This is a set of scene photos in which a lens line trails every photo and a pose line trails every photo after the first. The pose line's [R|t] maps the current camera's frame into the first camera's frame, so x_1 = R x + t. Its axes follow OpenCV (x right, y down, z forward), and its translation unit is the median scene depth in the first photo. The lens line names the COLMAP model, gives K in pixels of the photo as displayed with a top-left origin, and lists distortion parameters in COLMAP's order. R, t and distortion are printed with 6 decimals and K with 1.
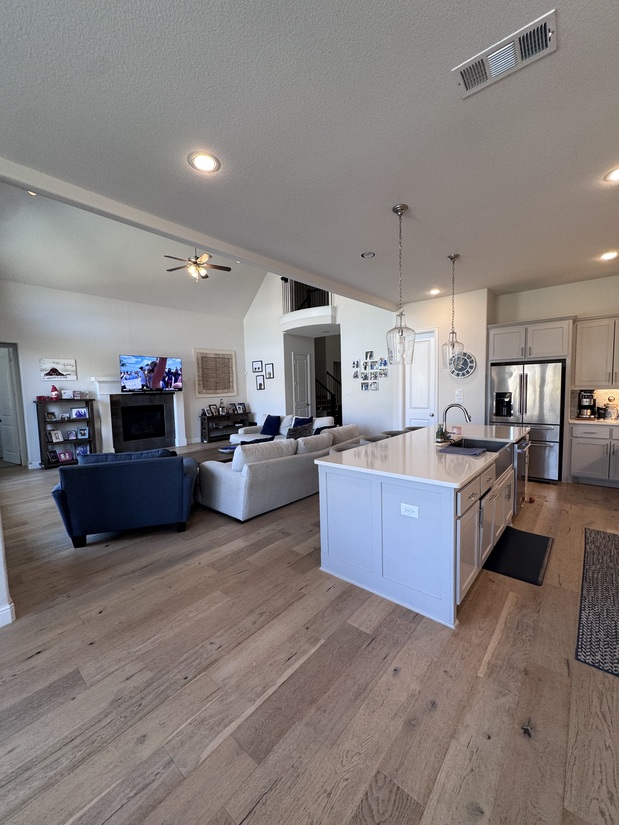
lens RADIAL K [[328.2, 0, 308.6], [0, 328.2, 412.4], [0, 0, 1]] dist [-0.003973, -0.000706]
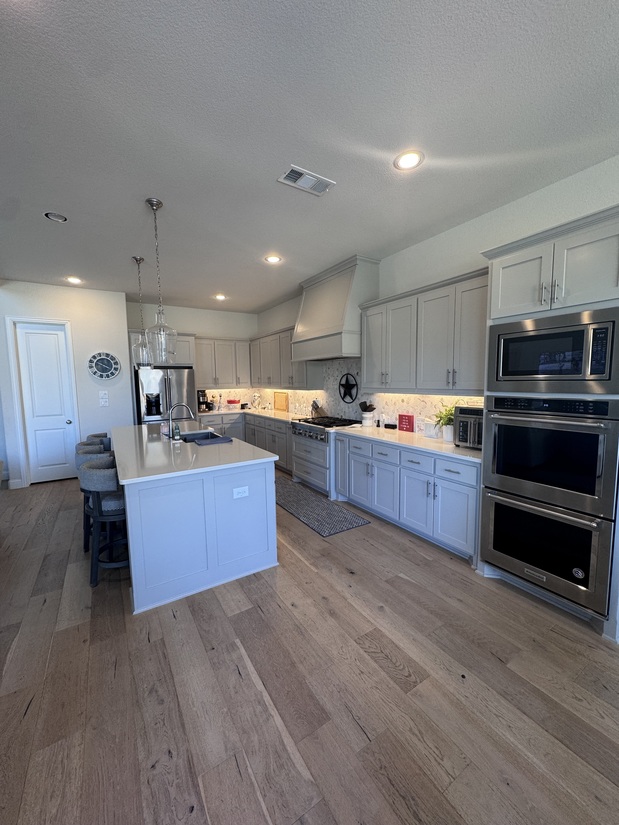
lens RADIAL K [[328.2, 0, 309.8], [0, 328.2, 412.3], [0, 0, 1]] dist [-0.003973, -0.000706]
pose [[0.289411, -0.074608, 0.954293, -0.780618], [0.085106, 0.995015, 0.051981, -0.025519], [-0.953414, 0.066172, 0.294317, 0.443989]]
